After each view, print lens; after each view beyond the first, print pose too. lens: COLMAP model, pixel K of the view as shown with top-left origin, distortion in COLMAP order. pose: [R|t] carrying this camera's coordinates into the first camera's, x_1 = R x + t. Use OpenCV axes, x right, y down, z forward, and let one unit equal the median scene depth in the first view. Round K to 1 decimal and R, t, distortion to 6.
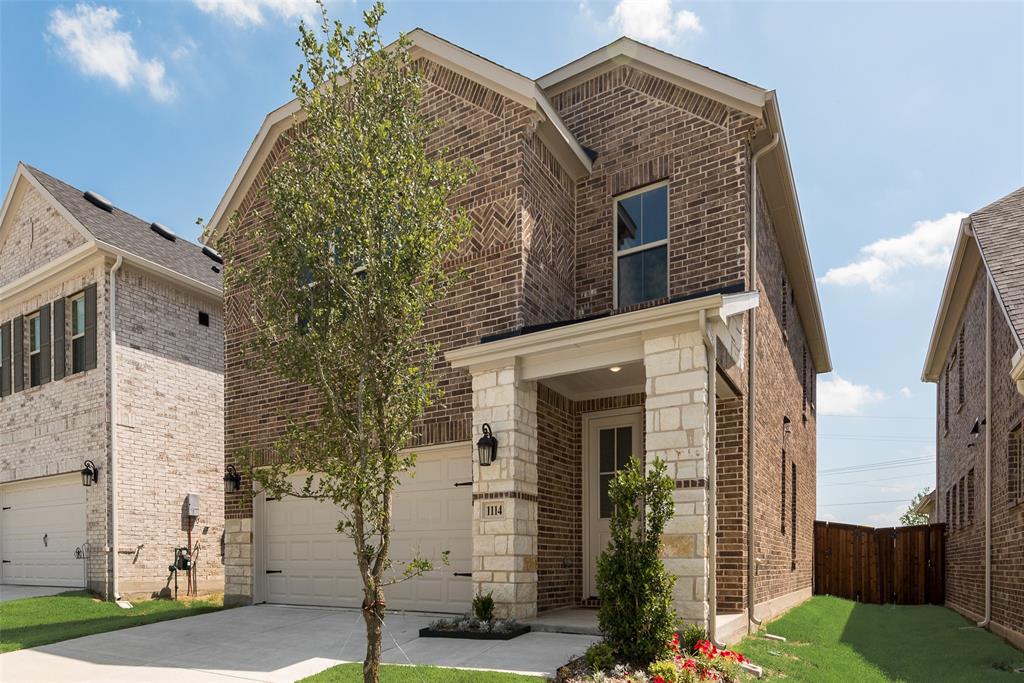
lens RADIAL K [[337.0, 0, 576.6], [0, 337.0, 341.8], [0, 0, 1]] dist [0.000829, -0.000115]
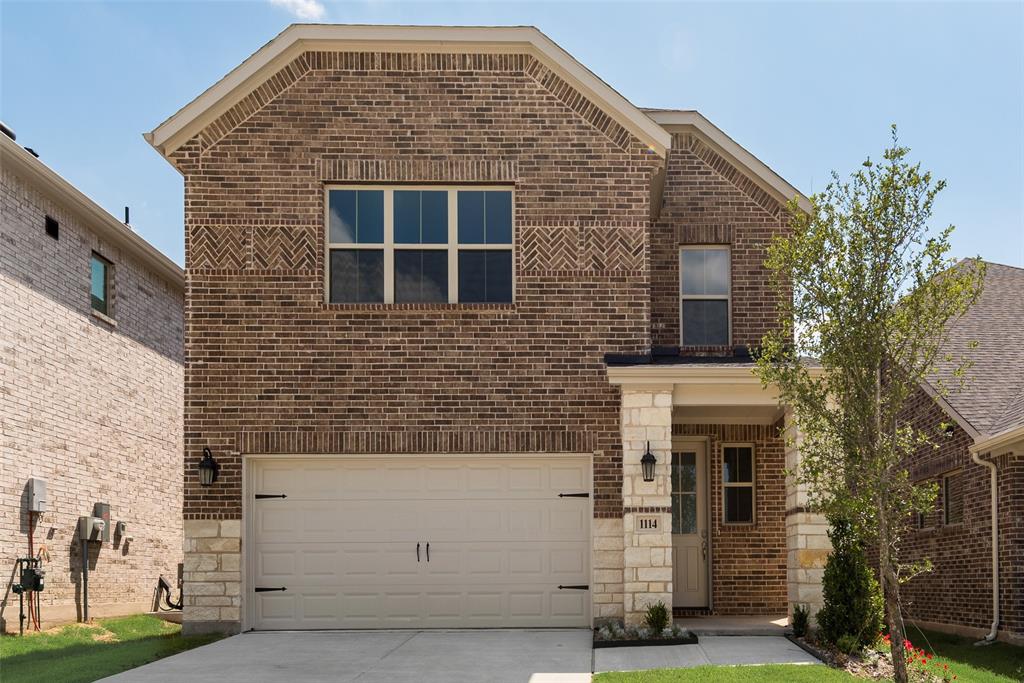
lens RADIAL K [[337.0, 0, 576.6], [0, 337.0, 341.8], [0, 0, 1]] dist [0.000829, -0.000115]
pose [[0.939763, 0.192074, 0.282759, -0.558626], [-0.181722, 0.981352, -0.062656, 0.026462], [-0.289521, 0.007498, 0.957142, 0.023727]]
